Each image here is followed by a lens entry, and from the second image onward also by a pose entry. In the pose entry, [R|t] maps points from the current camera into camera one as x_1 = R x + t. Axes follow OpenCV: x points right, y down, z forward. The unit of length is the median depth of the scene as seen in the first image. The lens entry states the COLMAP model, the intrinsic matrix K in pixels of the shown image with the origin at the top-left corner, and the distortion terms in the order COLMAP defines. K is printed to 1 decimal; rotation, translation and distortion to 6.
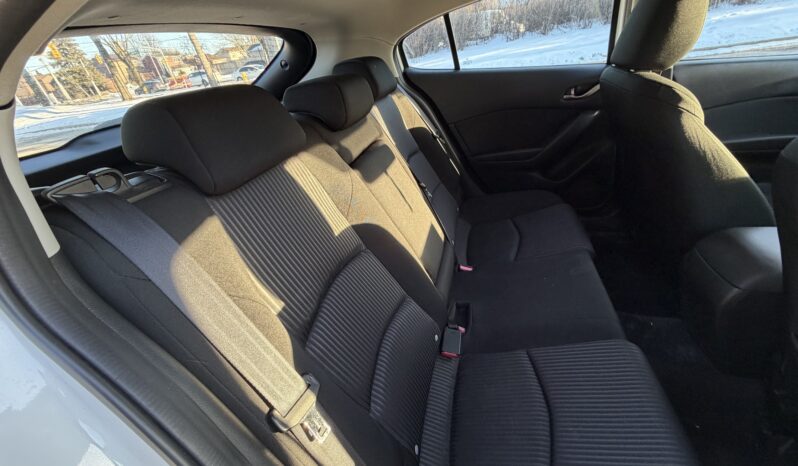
lens RADIAL K [[318.0, 0, 396.9], [0, 318.0, 236.0], [0, 0, 1]] dist [-0.000022, -0.000369]
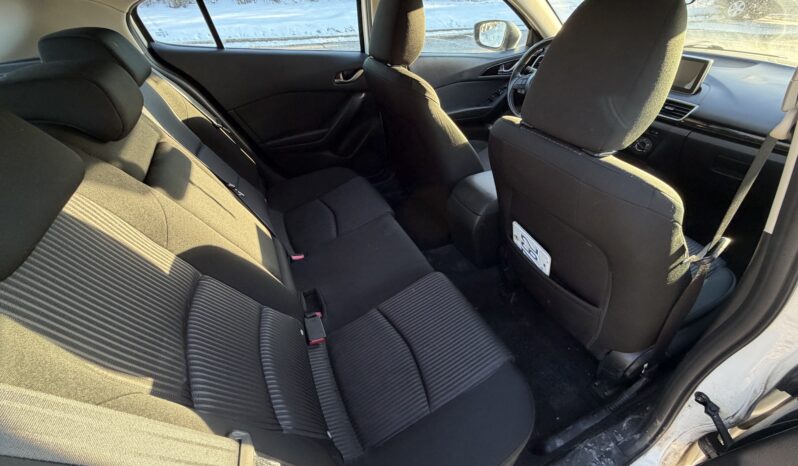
lens RADIAL K [[318.0, 0, 396.9], [0, 318.0, 236.0], [0, 0, 1]] dist [-0.000022, -0.000369]
pose [[0.770378, -0.278751, 0.573424, -0.132493], [0.230829, 0.960293, 0.156701, -0.064296], [-0.594336, 0.011644, 0.804133, -0.010097]]
